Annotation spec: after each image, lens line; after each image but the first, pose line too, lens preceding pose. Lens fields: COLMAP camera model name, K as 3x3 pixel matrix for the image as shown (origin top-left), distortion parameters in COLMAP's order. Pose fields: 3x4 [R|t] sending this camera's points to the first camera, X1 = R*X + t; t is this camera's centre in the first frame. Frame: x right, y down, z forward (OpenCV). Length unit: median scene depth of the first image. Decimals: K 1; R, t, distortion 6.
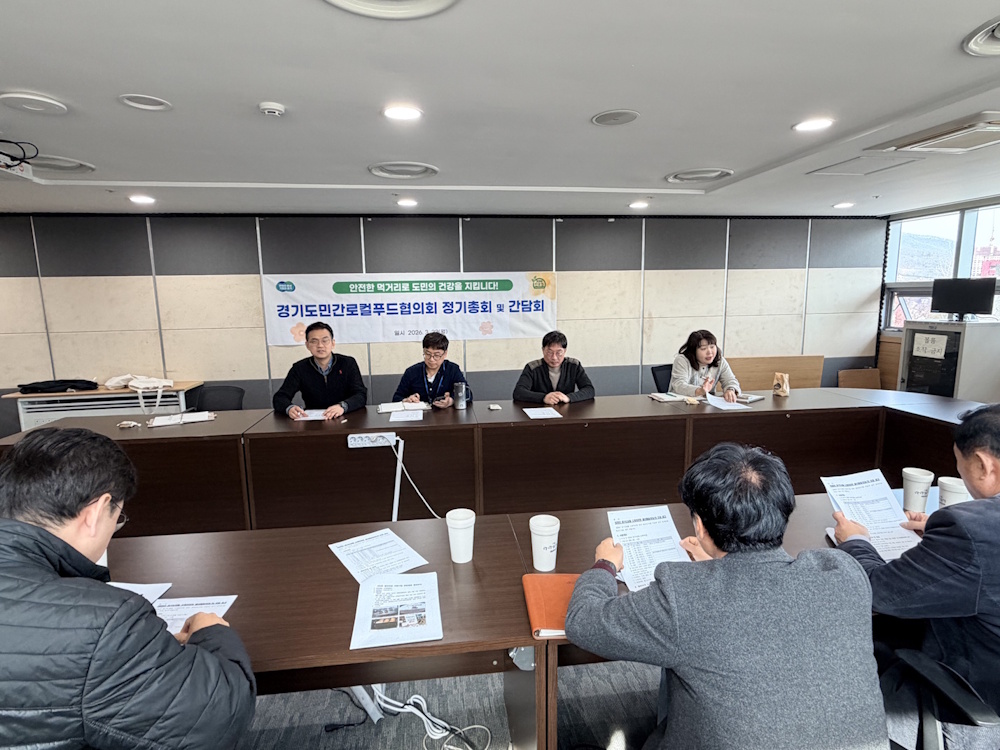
lens RADIAL K [[540.7, 0, 462.5], [0, 540.7, 386.4], [0, 0, 1]] dist [-0.000734, 0.000113]
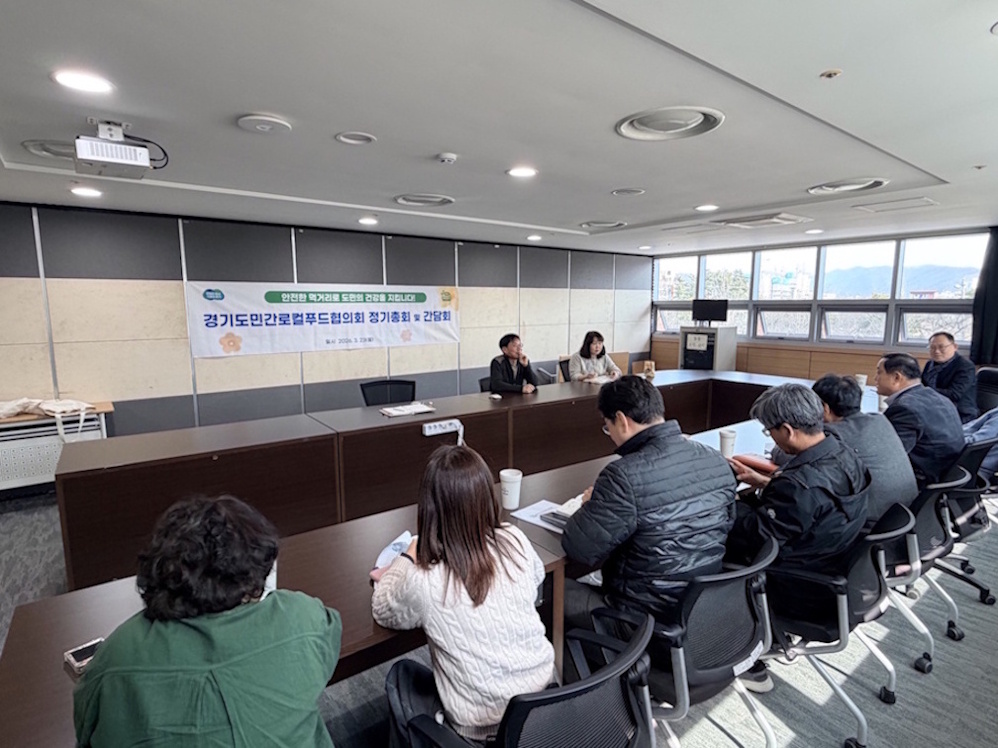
lens RADIAL K [[539.6, 0, 494.8], [0, 539.6, 378.9], [0, 0, 1]] dist [-0.000734, 0.000113]
pose [[0.869592, -0.054382, 0.490767, -0.359453], [0.071837, 0.997275, -0.016779, 0.012415], [-0.488517, 0.049846, 0.871129, -0.049604]]
